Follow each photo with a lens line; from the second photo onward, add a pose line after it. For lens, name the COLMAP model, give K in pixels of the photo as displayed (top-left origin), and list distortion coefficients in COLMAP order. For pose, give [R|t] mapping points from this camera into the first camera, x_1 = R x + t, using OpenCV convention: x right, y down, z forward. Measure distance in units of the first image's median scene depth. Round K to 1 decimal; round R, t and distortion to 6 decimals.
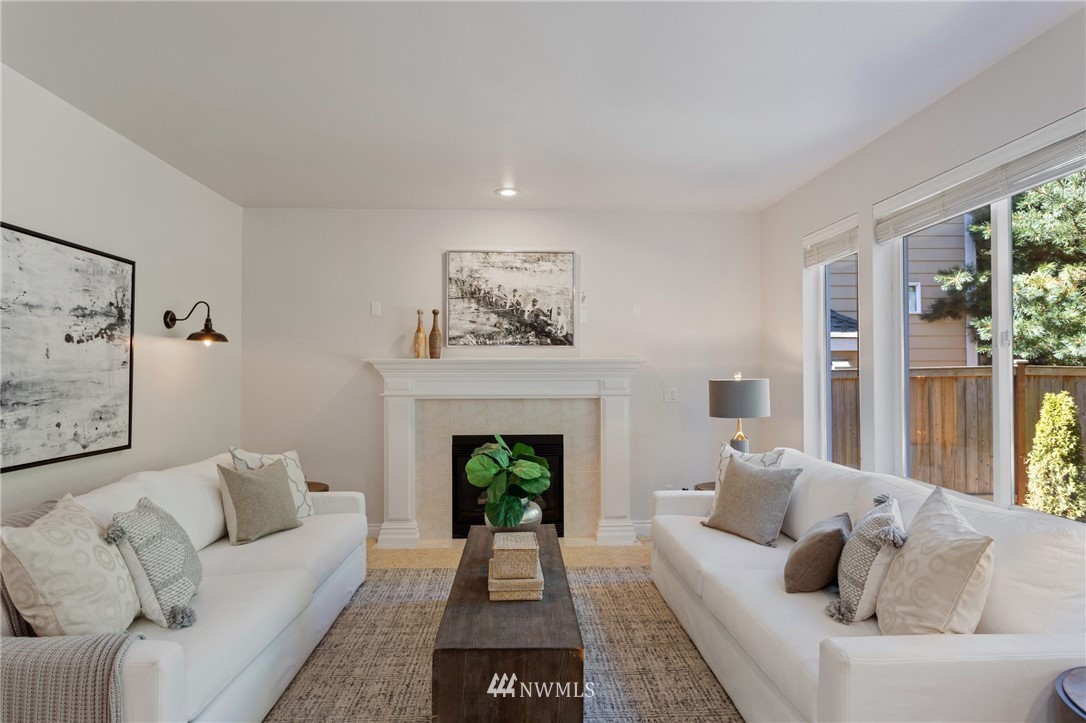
lens RADIAL K [[634.3, 0, 537.6], [0, 634.3, 358.8], [0, 0, 1]] dist [-0.008131, 0.005276]
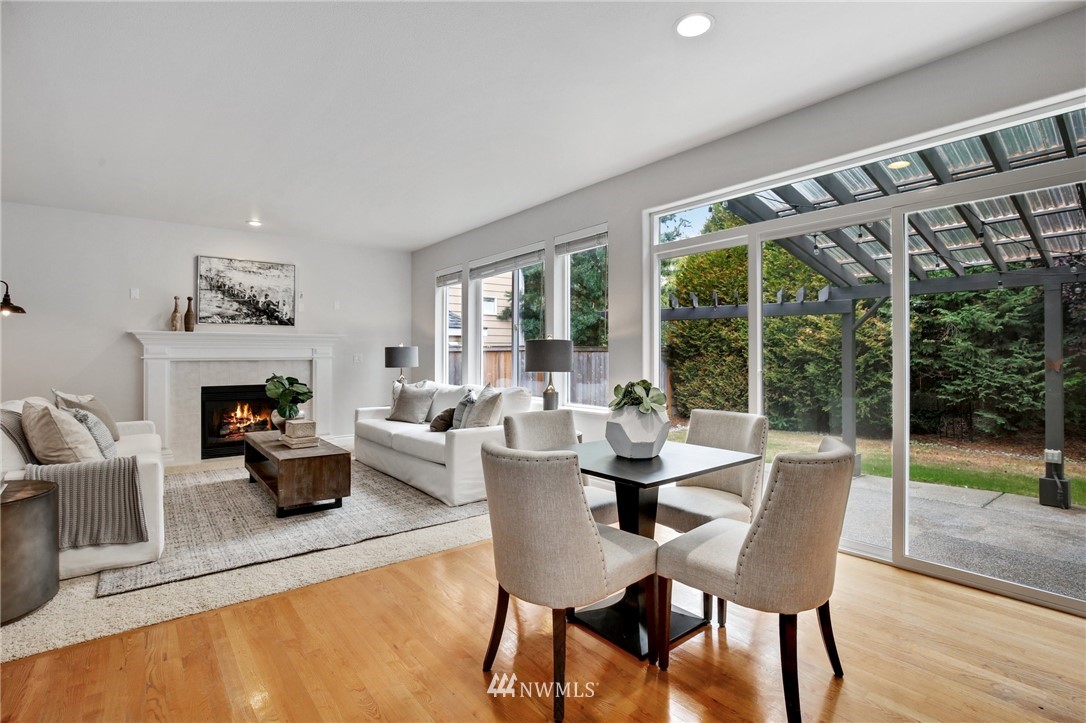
lens RADIAL K [[519.4, 0, 548.2], [0, 519.4, 350.2], [0, 0, 1]] dist [-0.028143, 0.001487]
pose [[0.808418, 0.006399, 0.588574, -0.182986], [-0.010742, 0.999935, 0.003884, 0.027024], [-0.588511, -0.009462, 0.808434, -0.377737]]
